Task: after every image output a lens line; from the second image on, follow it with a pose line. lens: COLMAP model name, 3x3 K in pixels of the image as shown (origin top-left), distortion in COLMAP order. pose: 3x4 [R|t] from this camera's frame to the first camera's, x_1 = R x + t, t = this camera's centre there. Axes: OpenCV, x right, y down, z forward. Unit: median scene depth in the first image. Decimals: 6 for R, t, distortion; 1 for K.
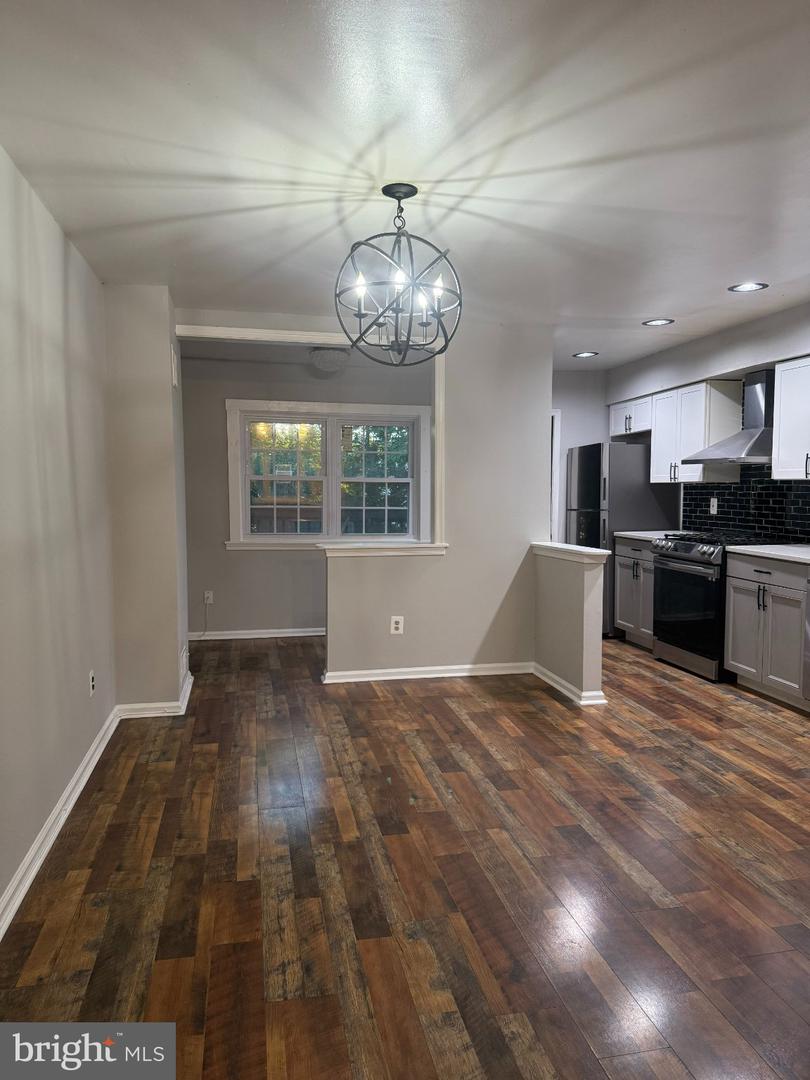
lens RADIAL K [[754.4, 0, 405.0], [0, 754.4, 540.0], [0, 0, 1]] dist [0.103429, -0.175832]
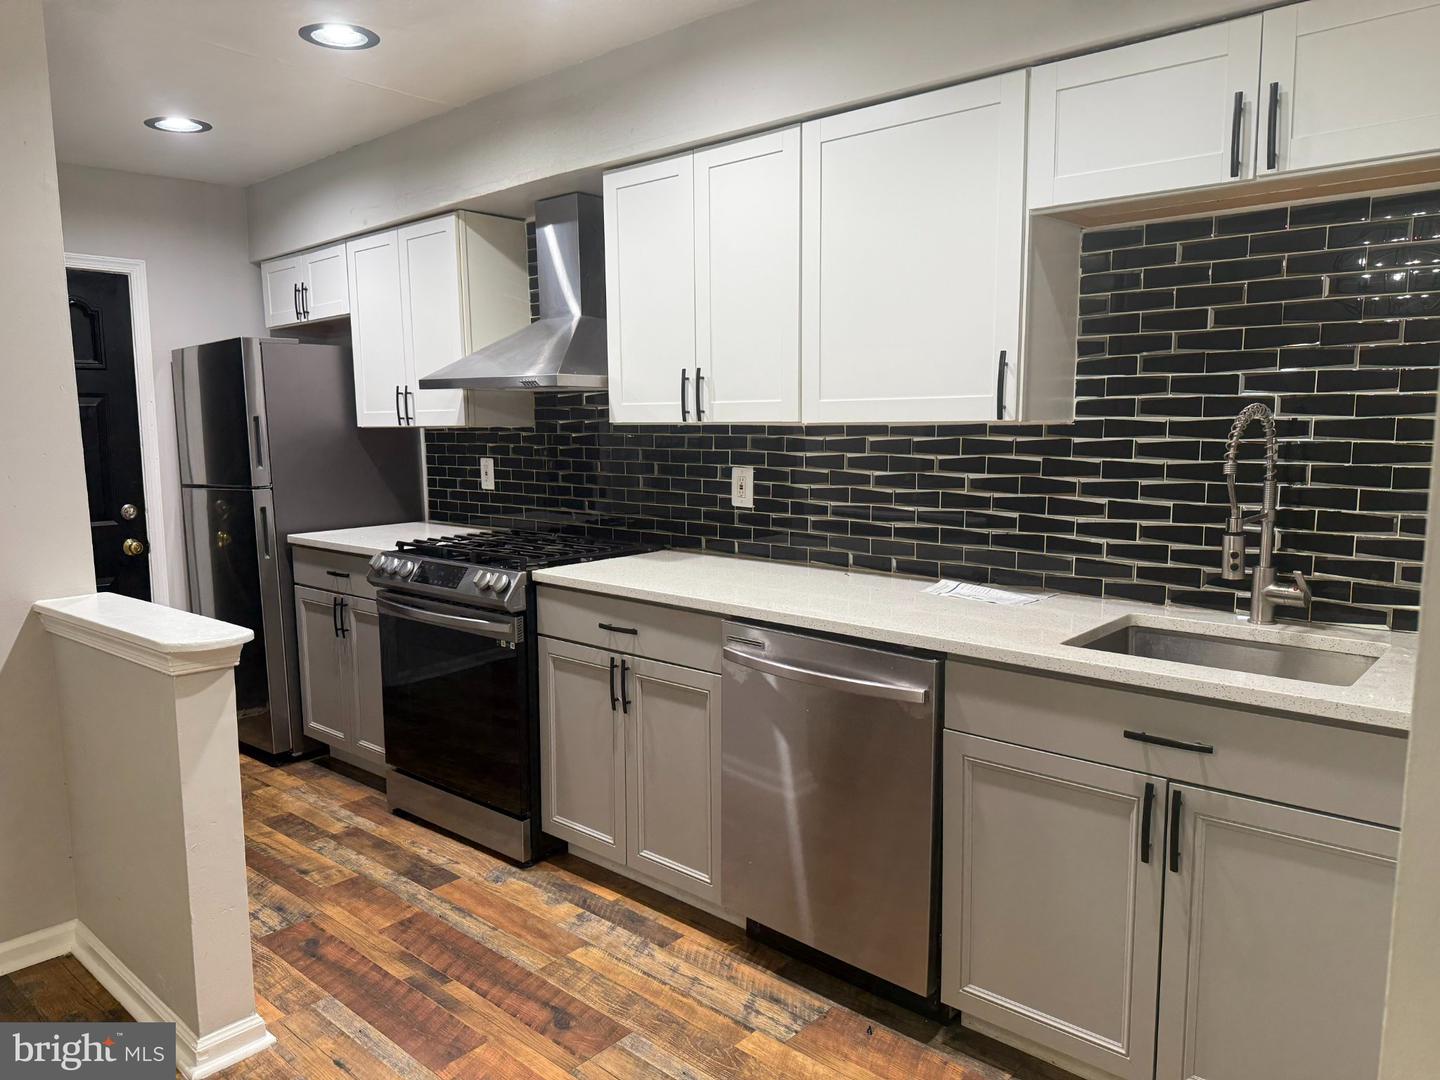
lens RADIAL K [[1005.9, 0, 720.0], [0, 1005.9, 540.0], [0, 0, 1]] dist [0.103429, -0.175832]
pose [[0.799797, -0.077420, 0.595257, 0.139465], [0.051537, 0.996843, 0.060405, -0.037129], [-0.598054, -0.017634, 0.801262, 0.412962]]
